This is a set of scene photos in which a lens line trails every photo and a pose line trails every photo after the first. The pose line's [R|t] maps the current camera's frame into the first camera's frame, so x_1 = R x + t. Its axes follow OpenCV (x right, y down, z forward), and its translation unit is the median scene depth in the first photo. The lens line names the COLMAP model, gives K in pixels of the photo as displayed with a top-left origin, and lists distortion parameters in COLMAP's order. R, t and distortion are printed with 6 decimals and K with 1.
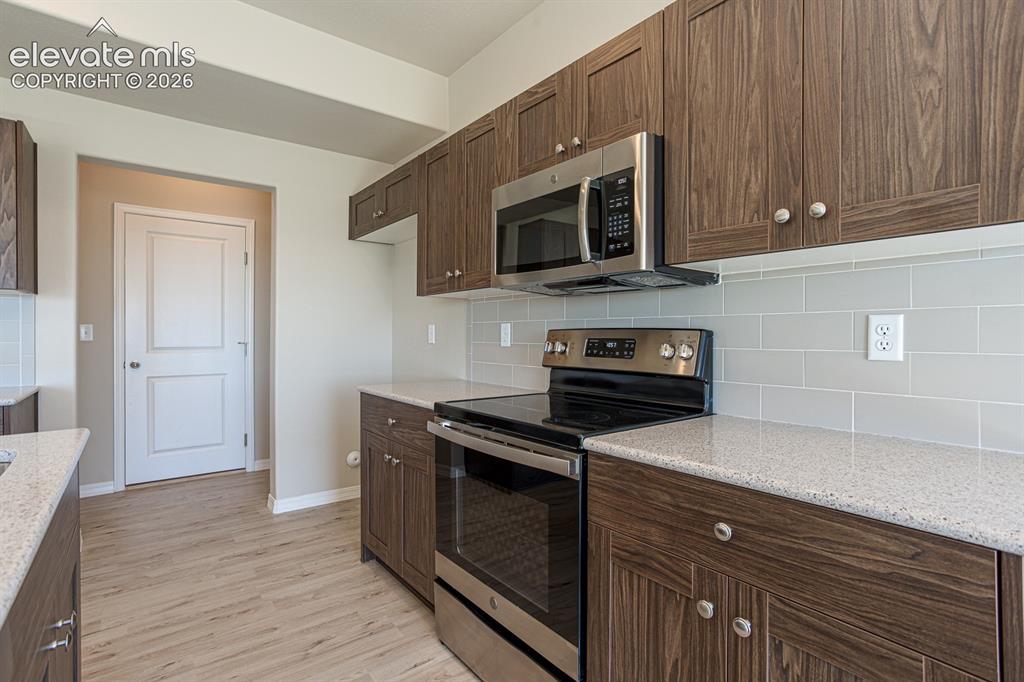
lens RADIAL K [[504.1, 0, 509.4], [0, 504.1, 336.2], [0, 0, 1]] dist [-0.005340, 0.001378]
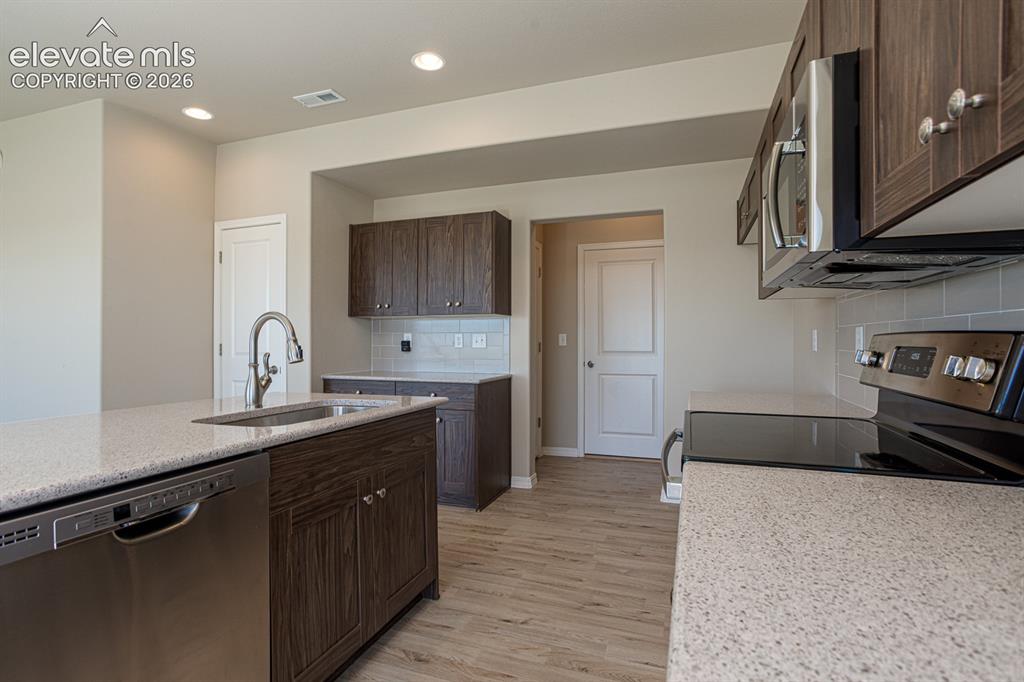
lens RADIAL K [[504.1, 0, 508.6], [0, 504.1, 340.7], [0, 0, 1]] dist [-0.005340, 0.001378]
pose [[0.535931, -0.001878, -0.844260, 0.366493], [-0.002325, 0.999990, -0.003700, 0.000483], [0.844259, 0.003946, 0.535921, 0.143908]]
